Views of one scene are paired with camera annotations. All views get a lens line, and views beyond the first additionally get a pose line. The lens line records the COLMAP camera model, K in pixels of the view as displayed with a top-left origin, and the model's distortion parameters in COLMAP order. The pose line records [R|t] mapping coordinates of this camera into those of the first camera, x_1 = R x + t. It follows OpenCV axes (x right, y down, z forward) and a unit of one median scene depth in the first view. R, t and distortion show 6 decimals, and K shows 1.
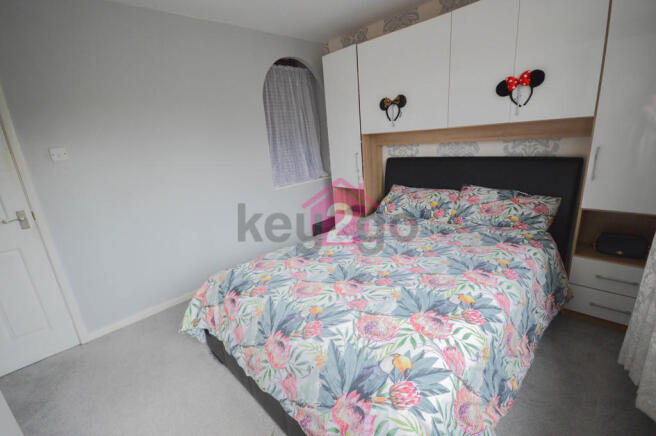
lens RADIAL K [[289.3, 0, 328.0], [0, 289.3, 218.0], [0, 0, 1]] dist [0.000713, 0.000052]
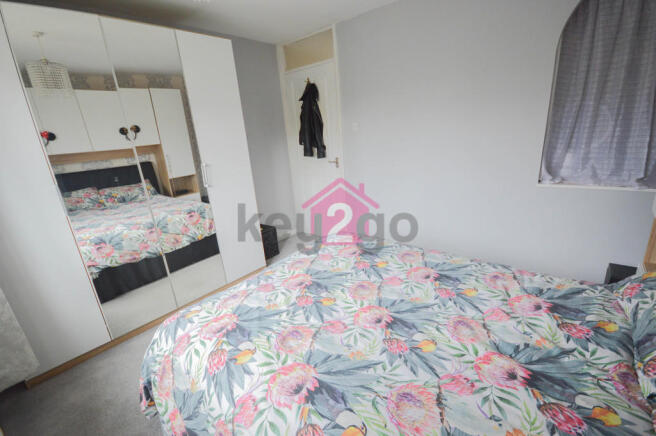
lens RADIAL K [[302.1, 0, 327.2], [0, 302.1, 207.2], [0, 0, 1]] dist [-0.001984, -0.000068]
pose [[0.087071, 0.313841, -0.945475, 1.001402], [-0.205997, 0.934239, 0.291141, -0.336067], [0.974671, 0.169415, 0.145996, 0.898306]]
